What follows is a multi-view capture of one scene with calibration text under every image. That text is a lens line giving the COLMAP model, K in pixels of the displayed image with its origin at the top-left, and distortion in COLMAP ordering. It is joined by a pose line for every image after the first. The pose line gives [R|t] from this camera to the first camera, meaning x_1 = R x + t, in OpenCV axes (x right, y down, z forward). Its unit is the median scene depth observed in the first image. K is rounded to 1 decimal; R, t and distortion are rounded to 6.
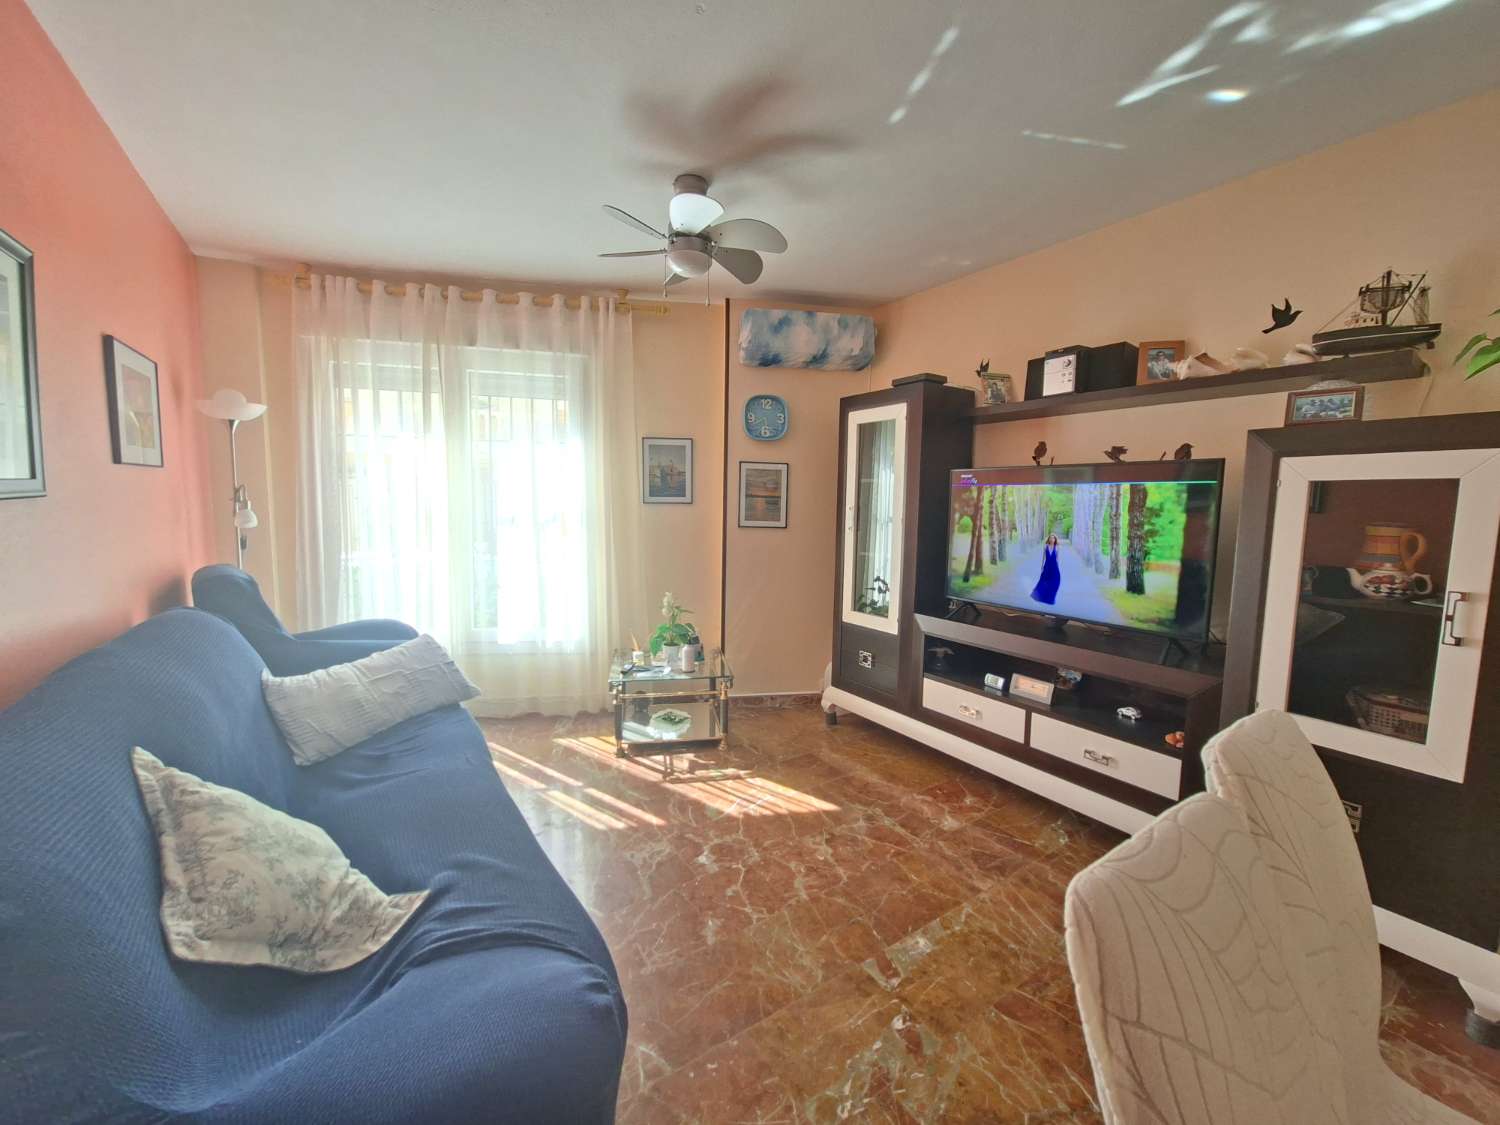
lens RADIAL K [[599.5, 0, 750.0], [0, 599.5, 562.5], [0, 0, 1]] dist [0.000834, -0.001848]
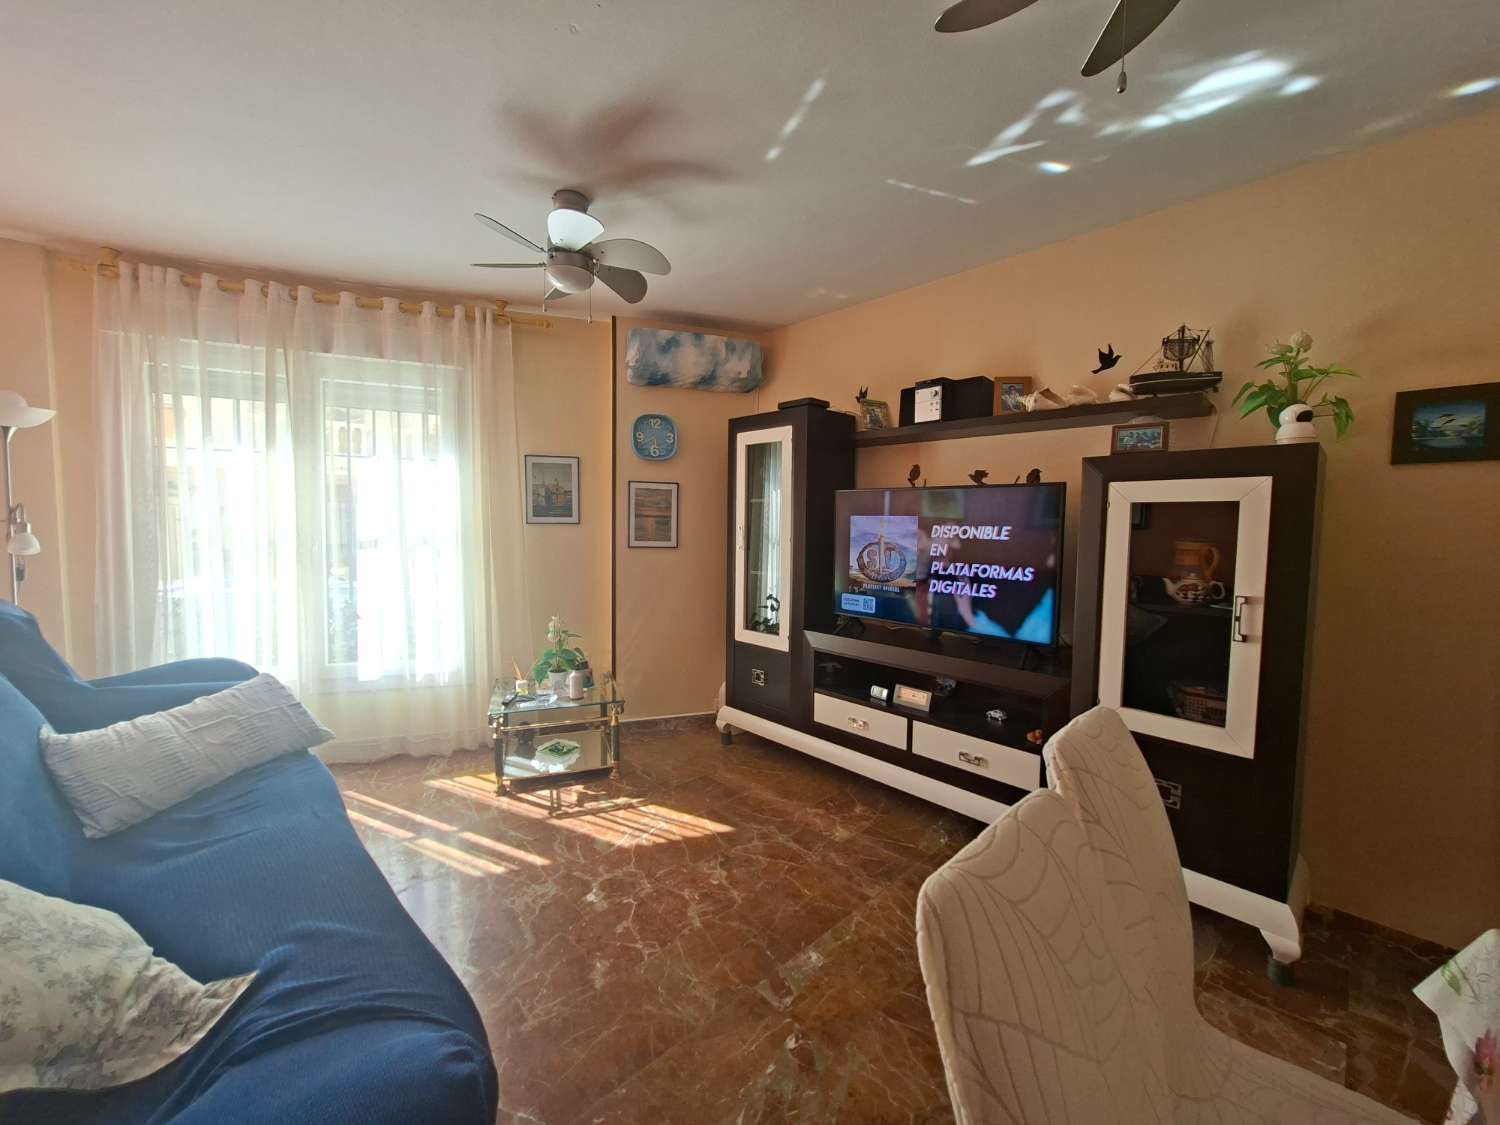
lens RADIAL K [[601.6, 0, 754.1], [0, 601.6, 561.2], [0, 0, 1]] dist [-0.000794, -0.000792]
pose [[0.984140, -0.014940, 0.176763, 0.014539], [0.020774, 0.999297, -0.031199, -0.002752], [-0.176173, 0.034376, 0.983759, -0.002331]]
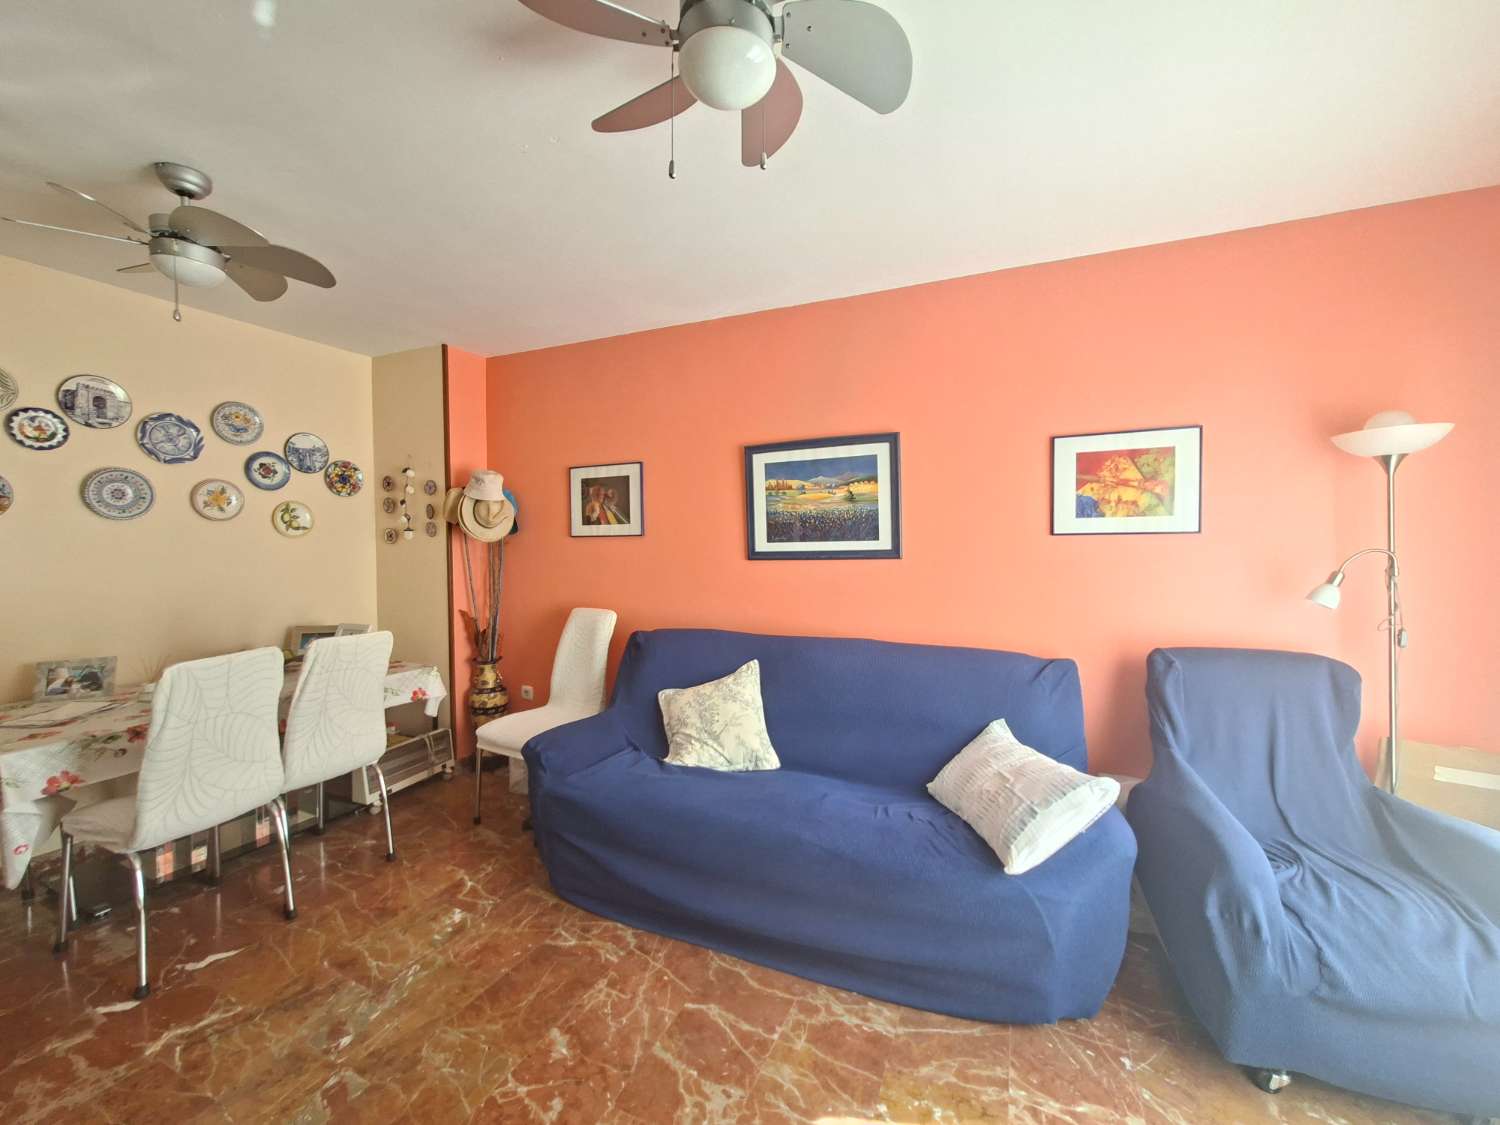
lens RADIAL K [[589.5, 0, 749.8], [0, 589.5, 566.2], [0, 0, 1]] dist [0.001359, -0.000224]
pose [[-0.850301, 0.001087, -0.526295, 0.127087], [-0.065948, 0.991896, 0.108595, -0.166215], [0.522148, 0.127047, -0.843339, 1.474119]]
